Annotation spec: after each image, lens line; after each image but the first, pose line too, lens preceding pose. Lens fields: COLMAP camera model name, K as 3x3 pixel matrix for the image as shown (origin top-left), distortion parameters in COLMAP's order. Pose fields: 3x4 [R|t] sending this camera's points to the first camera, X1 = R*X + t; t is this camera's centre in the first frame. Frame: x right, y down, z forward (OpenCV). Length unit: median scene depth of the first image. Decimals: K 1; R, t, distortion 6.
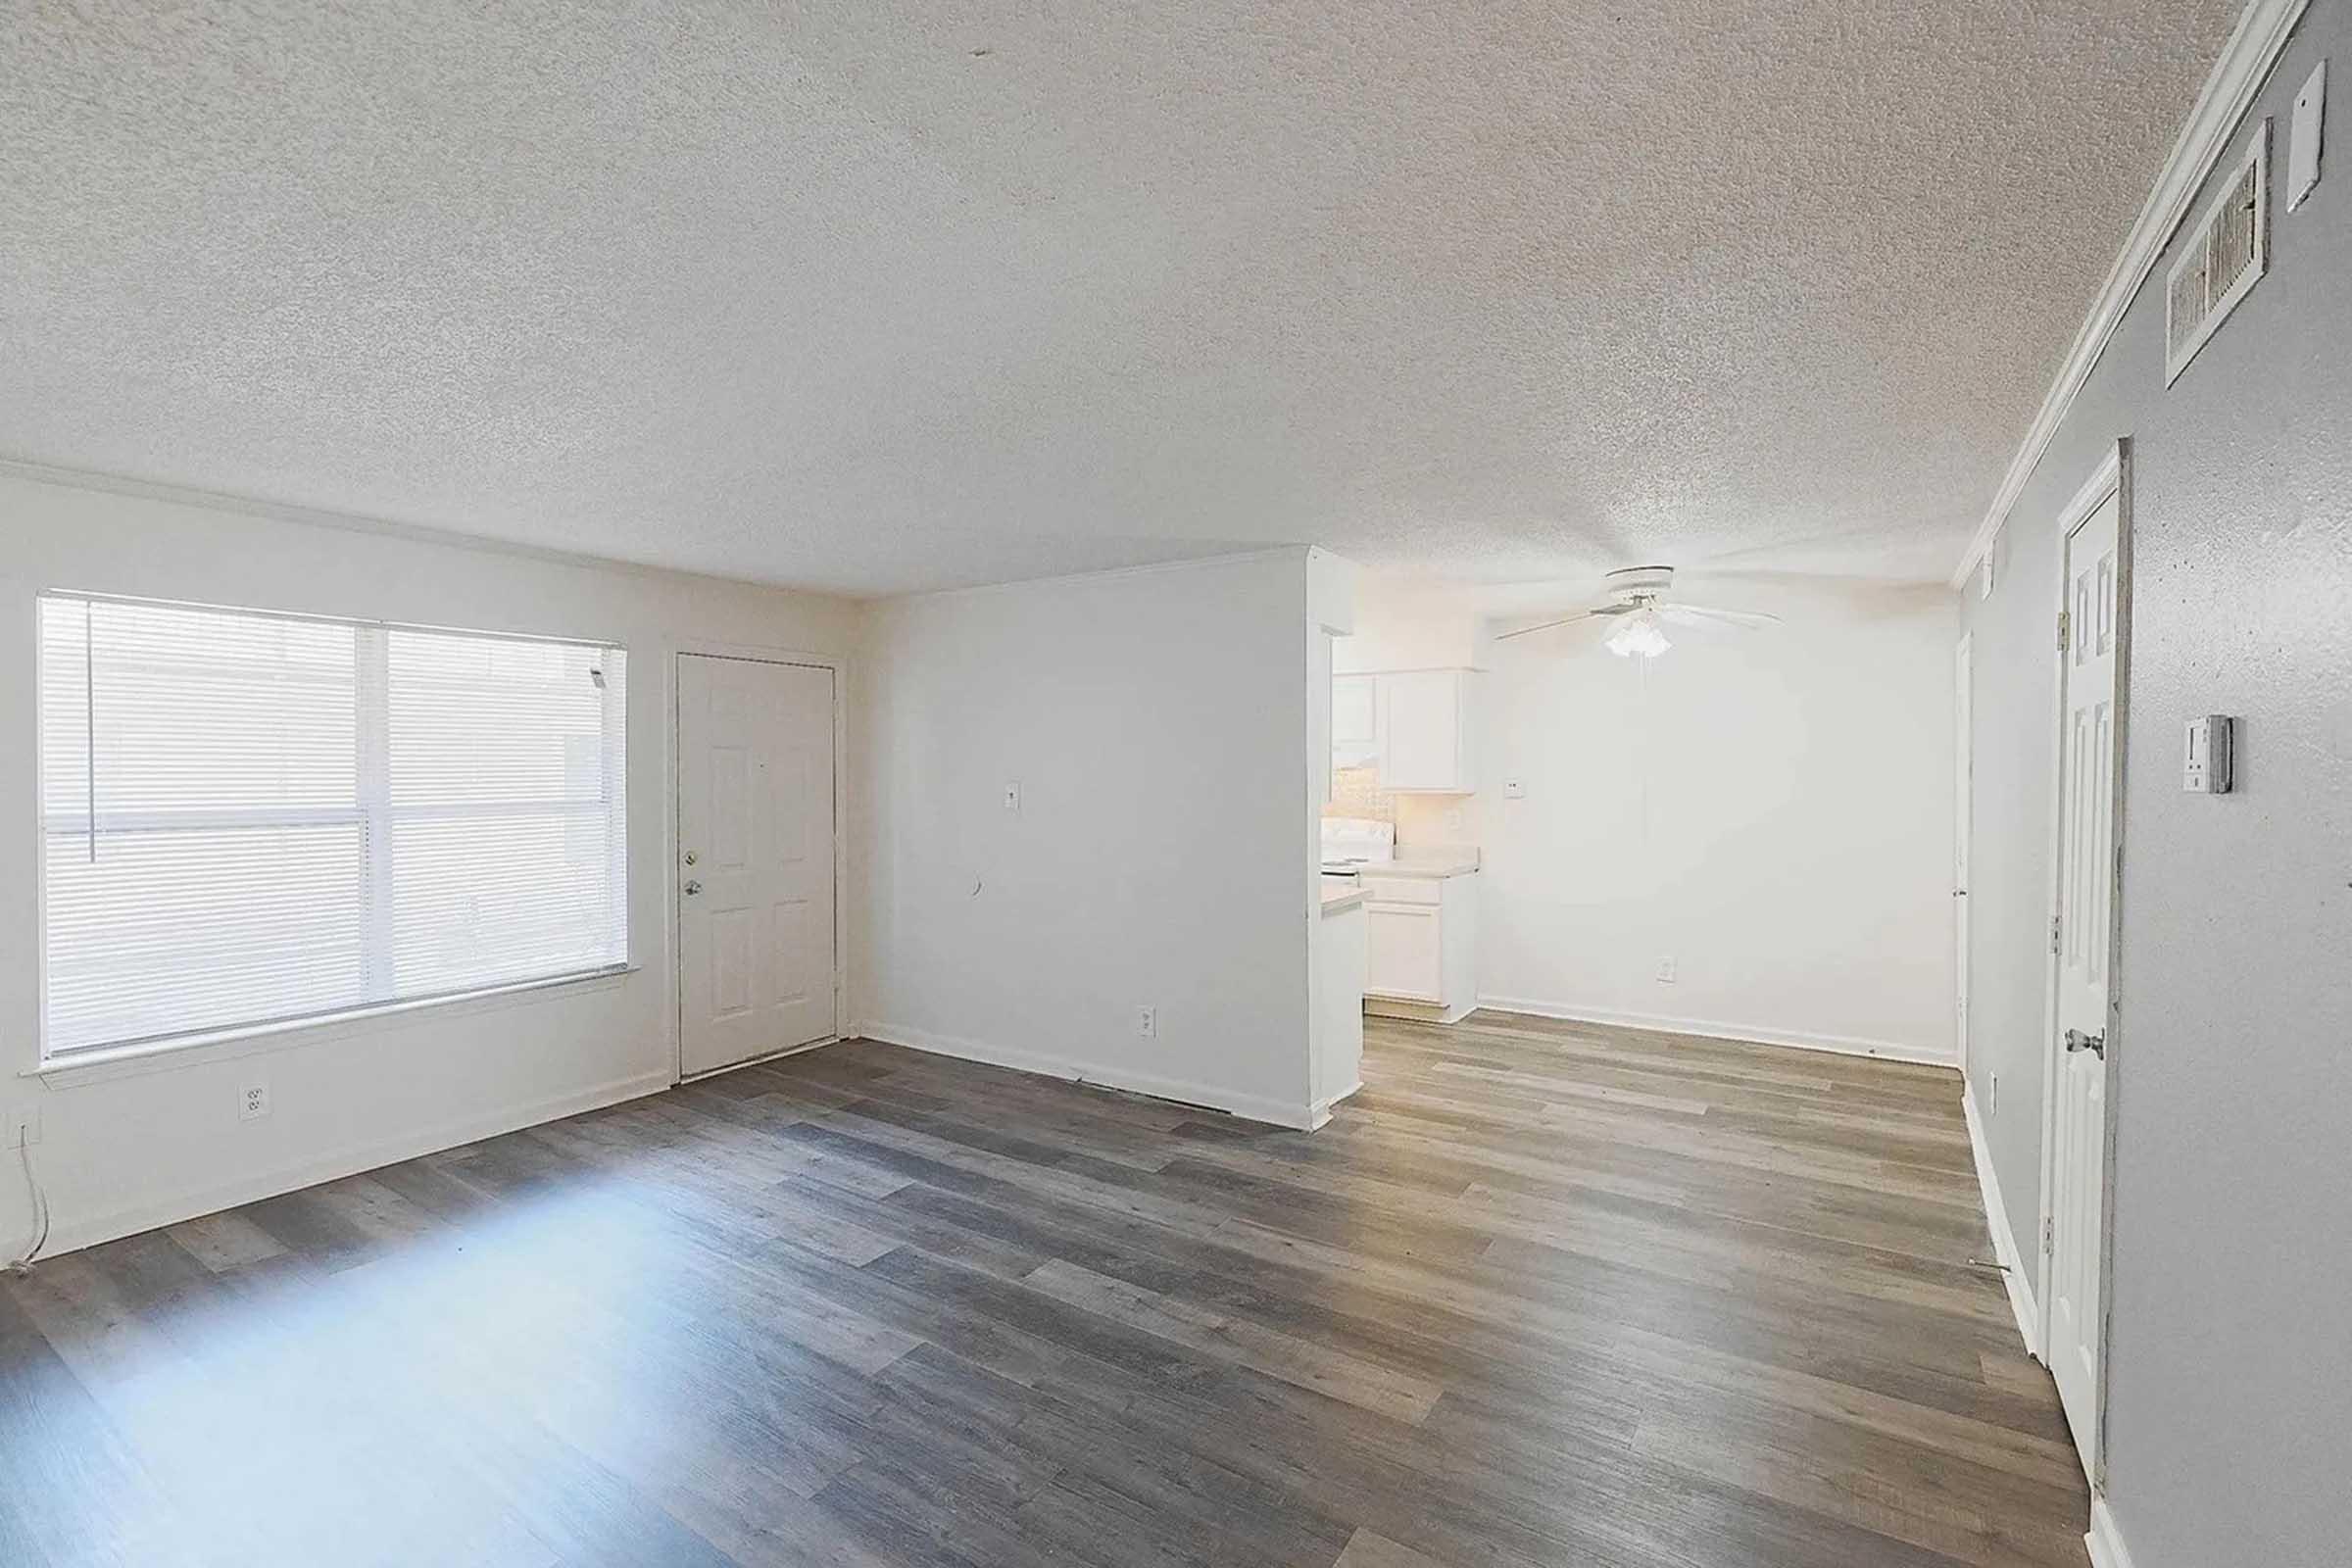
lens RADIAL K [[1026.3, 0, 1169.8], [0, 1026.3, 804.8], [0, 0, 1]] dist [-0.024551, -0.000469]
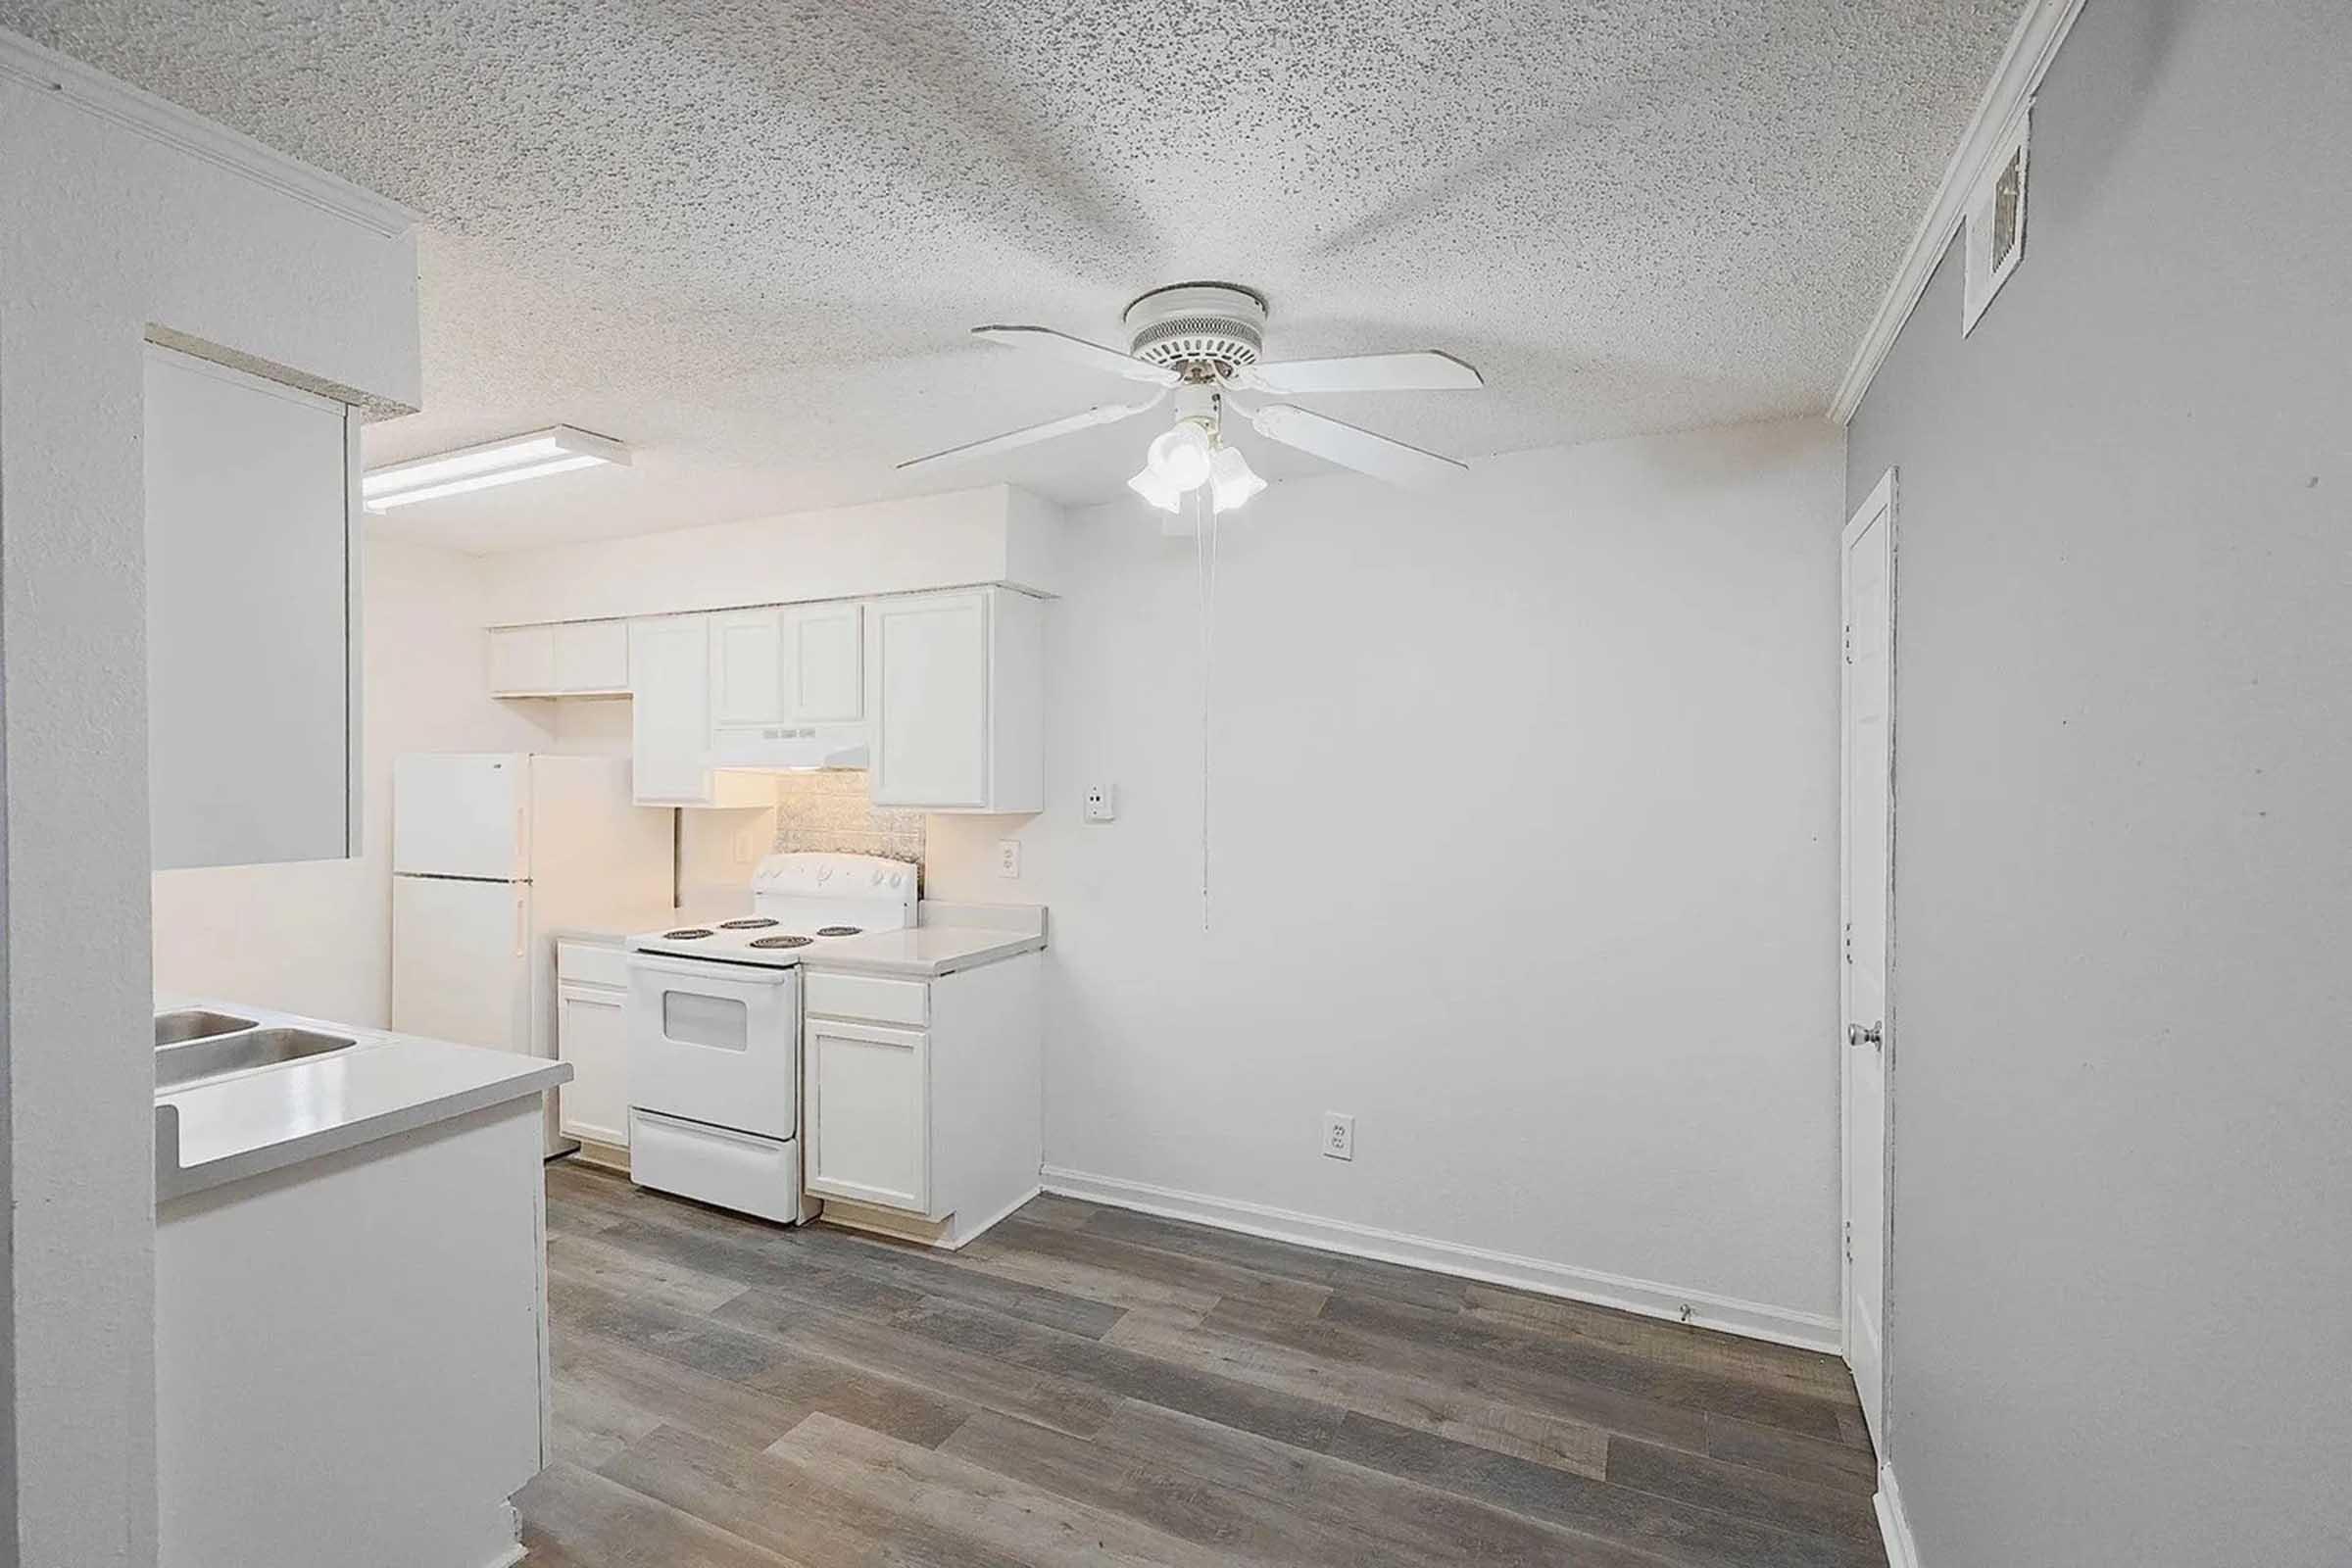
lens RADIAL K [[1016.5, 0, 1173.9], [0, 1016.5, 788.7], [0, 0, 1]] dist [-0.005034, -0.000627]
pose [[0.988560, 0.001322, 0.150824, 0.289165], [0.001299, 0.999850, -0.017280, -0.014864], [-0.150824, 0.017278, 0.988410, 0.429349]]
